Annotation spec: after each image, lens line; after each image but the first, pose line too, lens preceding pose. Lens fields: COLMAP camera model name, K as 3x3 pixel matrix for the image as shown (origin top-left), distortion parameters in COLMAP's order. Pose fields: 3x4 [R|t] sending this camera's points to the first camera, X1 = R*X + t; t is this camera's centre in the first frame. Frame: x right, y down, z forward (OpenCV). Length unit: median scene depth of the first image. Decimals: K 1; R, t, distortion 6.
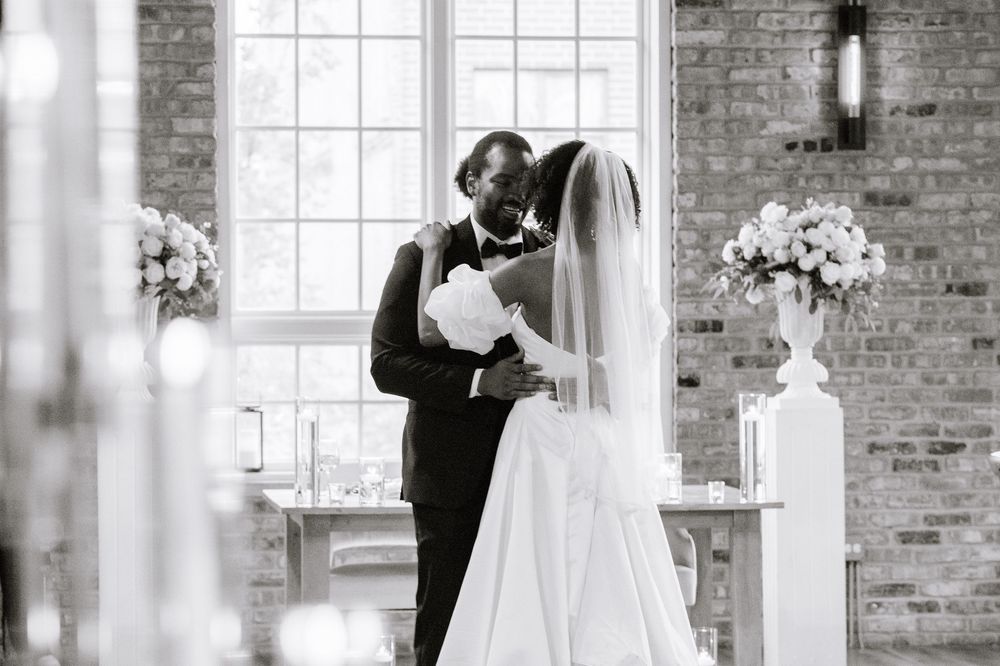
lens RADIAL K [[3340.5, 0, 500.0], [0, 3340.5, 333.0], [0, 0, 1]] dist [0.004614, 0.550361]
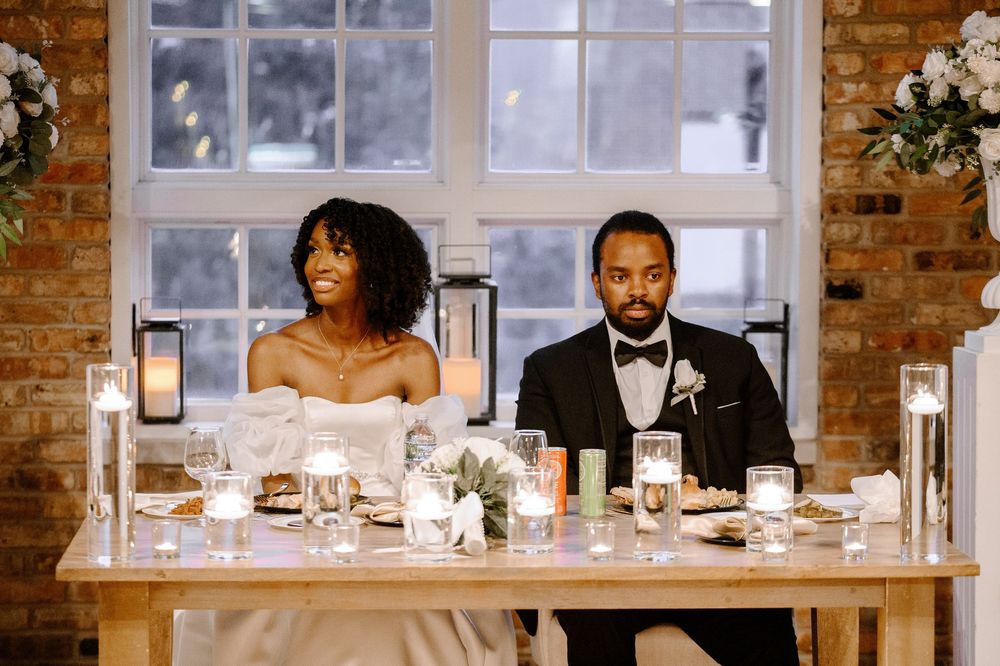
lens RADIAL K [[2939.6, 0, 500.0], [0, 2939.6, 333.0], [0, 0, 1]] dist [0.125031, 1.450920]
pose [[0.995711, 0.013833, -0.091475, 0.042478], [-0.006880, 0.997092, 0.075891, -0.019696], [0.092259, -0.074936, 0.992911, 0.433609]]
